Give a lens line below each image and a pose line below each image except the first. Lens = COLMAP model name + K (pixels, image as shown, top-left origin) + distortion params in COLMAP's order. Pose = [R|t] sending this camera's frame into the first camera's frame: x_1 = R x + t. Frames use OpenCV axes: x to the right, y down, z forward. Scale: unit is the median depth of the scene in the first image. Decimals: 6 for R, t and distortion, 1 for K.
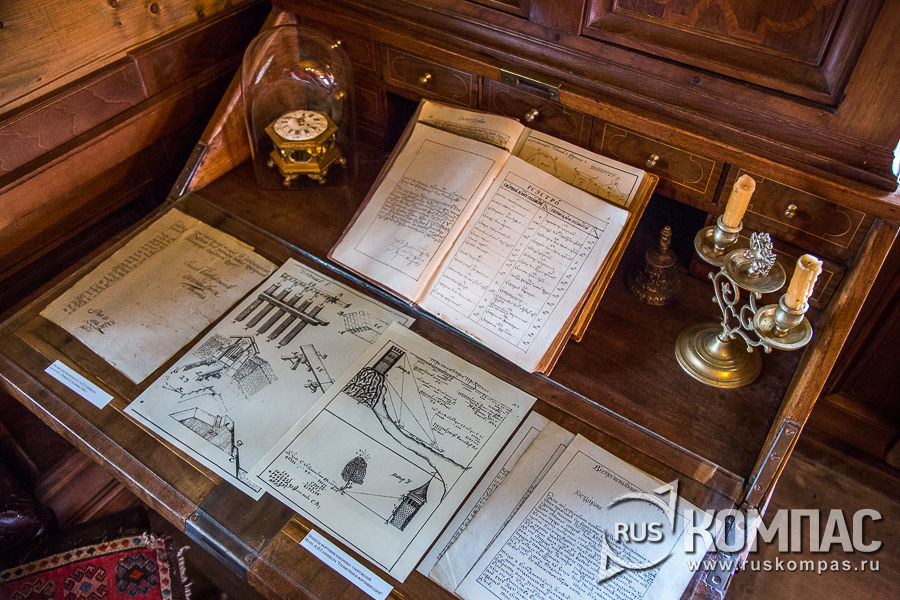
lens RADIAL K [[714.6, 0, 441.2], [0, 714.6, 304.9], [0, 0, 1]] dist [-0.045224, 0.010751]
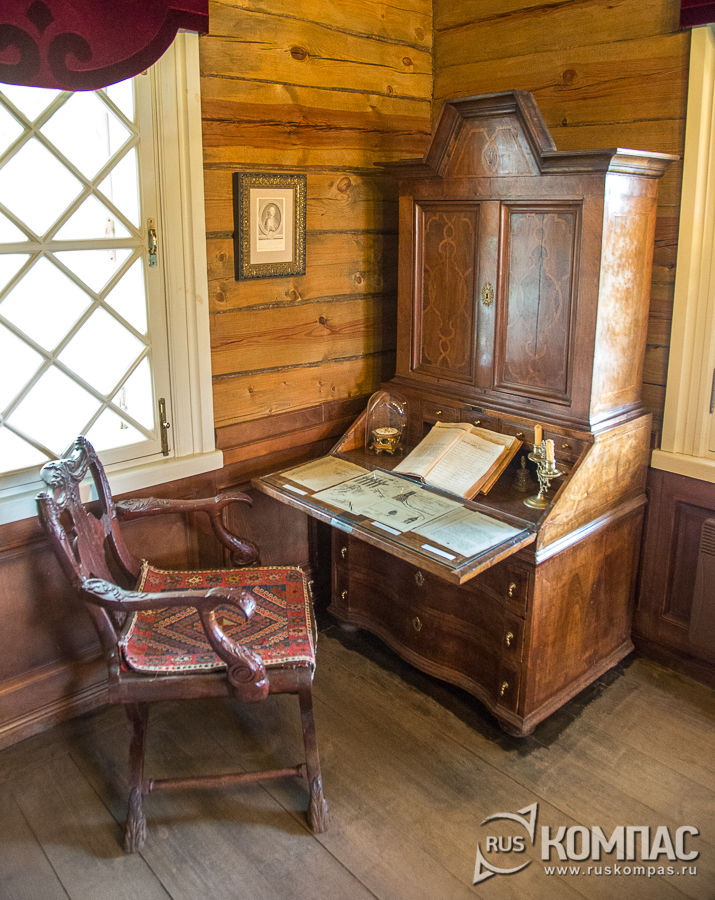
lens RADIAL K [[716.7, 0, 359.3], [0, 716.7, 446.8], [0, 0, 1]] dist [-0.003445, 0.000285]
pose [[0.976119, 0.065008, -0.207282, 0.261499], [-0.154957, 0.877093, -0.454639, 1.084126], [0.152251, 0.475902, 0.866220, -1.302107]]
